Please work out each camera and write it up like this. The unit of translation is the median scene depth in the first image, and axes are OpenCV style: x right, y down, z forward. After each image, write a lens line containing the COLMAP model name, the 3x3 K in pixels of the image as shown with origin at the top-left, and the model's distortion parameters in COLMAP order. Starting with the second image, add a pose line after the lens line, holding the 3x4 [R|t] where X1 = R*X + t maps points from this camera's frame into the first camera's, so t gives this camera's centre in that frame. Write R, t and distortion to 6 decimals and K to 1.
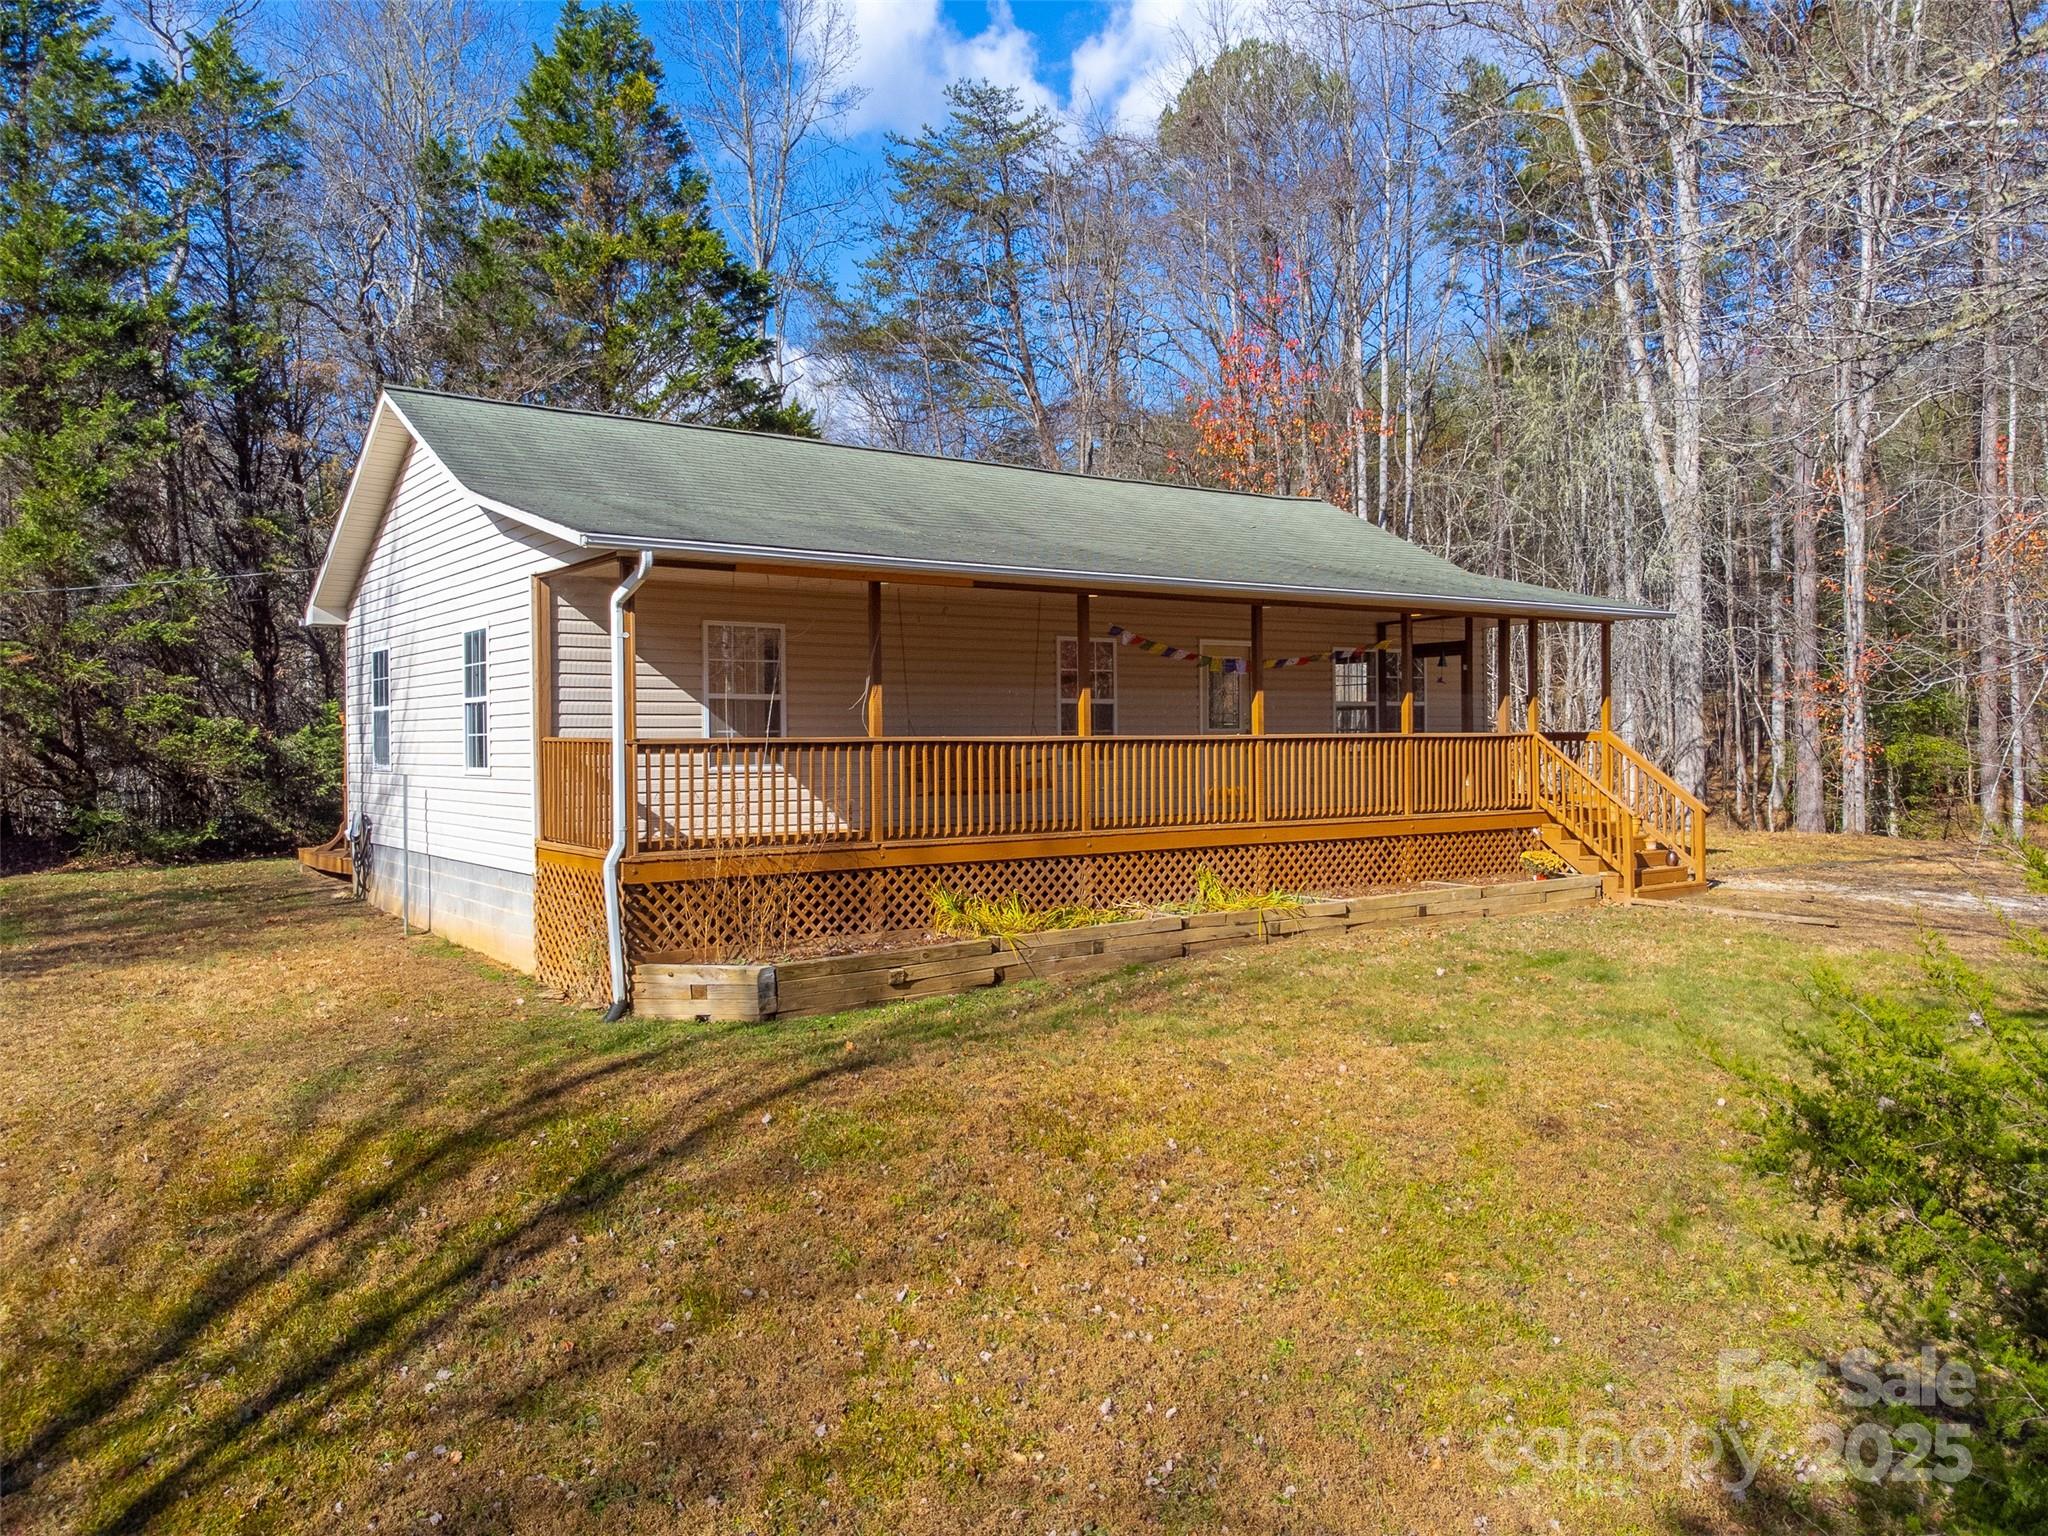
lens RADIAL K [[1532.0, 0, 1023.1], [0, 1532.0, 753.8], [0, 0, 1]] dist [0.081490, -0.073721]
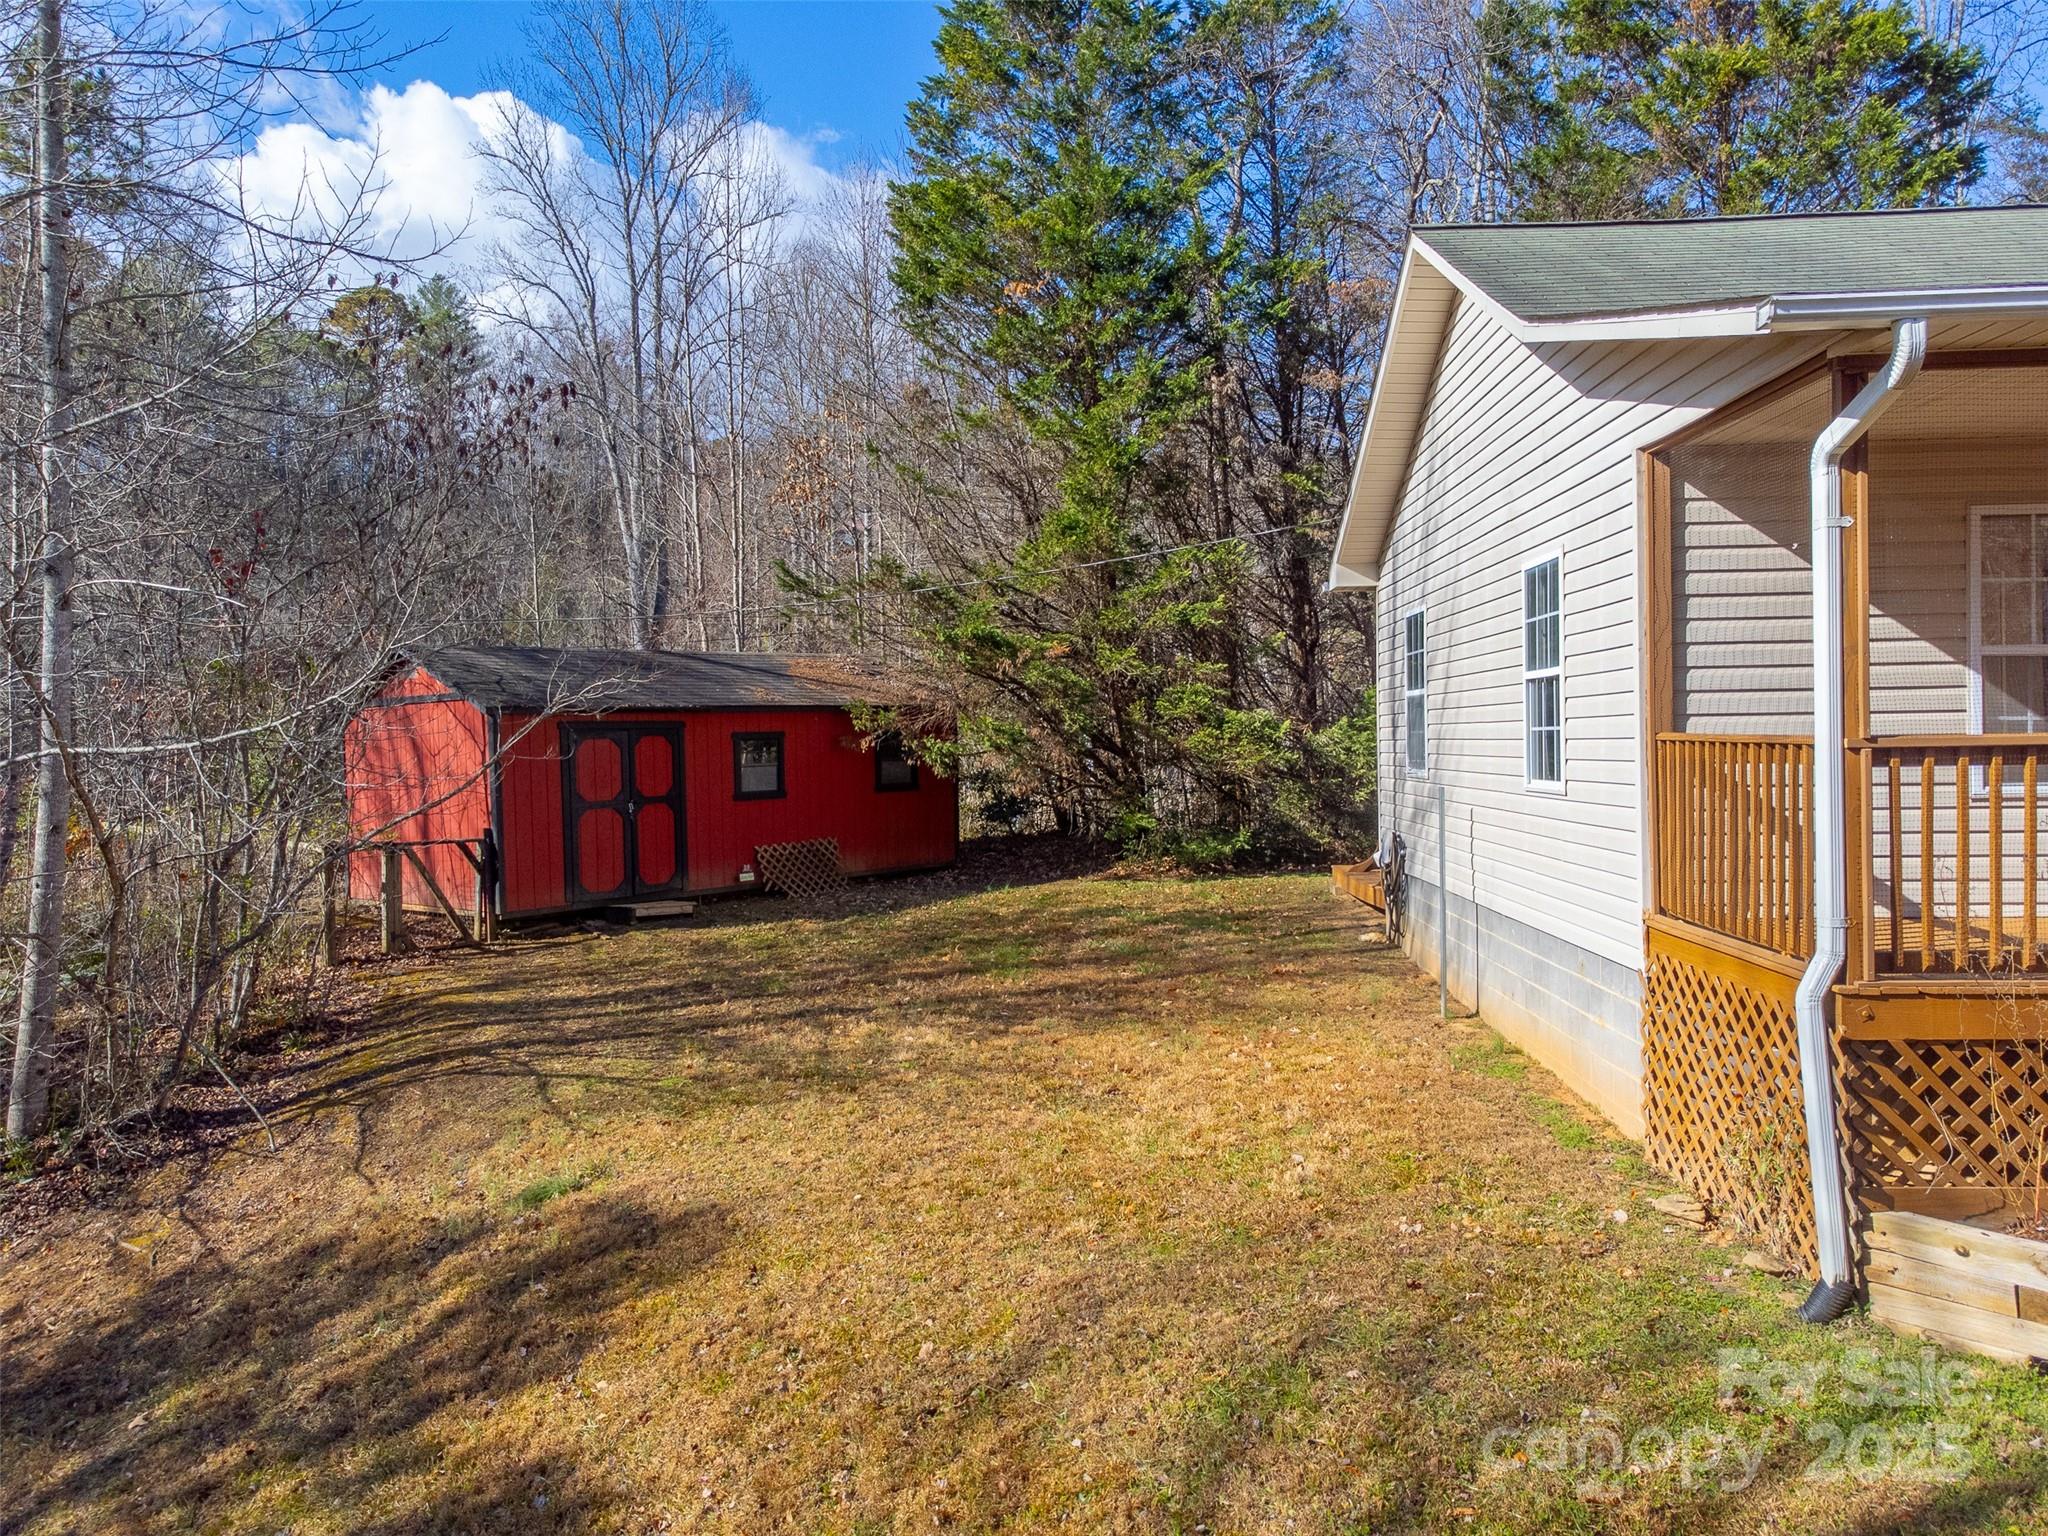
lens RADIAL K [[1509.9, 0, 945.6], [0, 1509.9, 758.4], [0, 0, 1]] dist [-0.009635, -0.004065]
pose [[0.750482, 0.003675, -0.660881, -0.111629], [0.003724, 0.999945, 0.009789, -0.006067], [0.660880, -0.009808, 0.750427, 0.323783]]
